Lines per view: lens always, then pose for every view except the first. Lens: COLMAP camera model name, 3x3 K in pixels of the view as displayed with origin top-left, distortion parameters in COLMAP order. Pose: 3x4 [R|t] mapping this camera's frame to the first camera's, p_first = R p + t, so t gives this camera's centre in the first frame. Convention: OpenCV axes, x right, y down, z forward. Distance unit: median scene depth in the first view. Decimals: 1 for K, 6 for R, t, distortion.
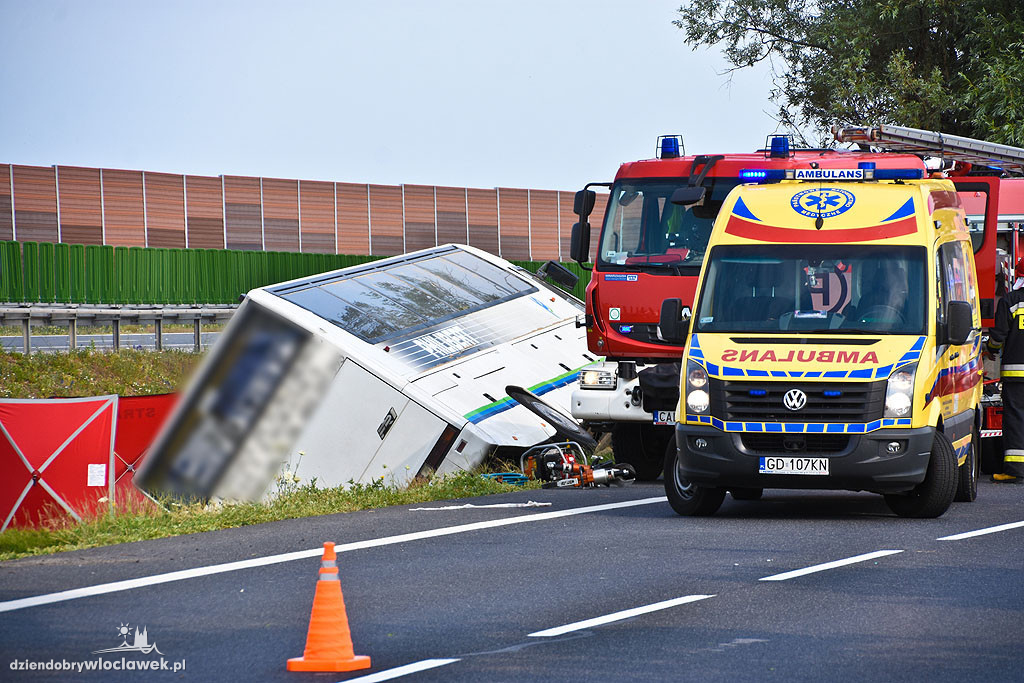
lens RADIAL K [[4888.6, 0, 512.0], [0, 4888.6, 341.5], [0, 0, 1]] dist [1.792888, 4.713755]
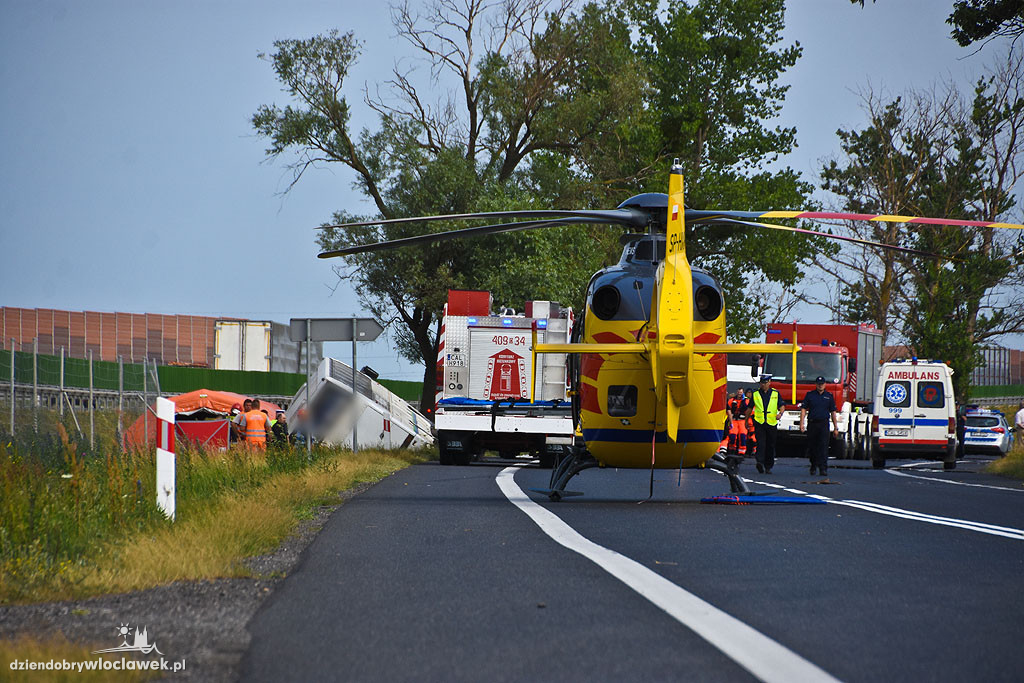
lens RADIAL K [[4533.8, 0, 512.2], [0, 4533.8, 387.4], [0, 0, 1]] dist [1.503980, 7.021118]
pose [[0.976081, 0.032025, 0.215034, -0.505330], [-0.029658, 0.999459, -0.014225, 0.027386], [-0.215373, 0.007507, 0.976503, -1.376177]]
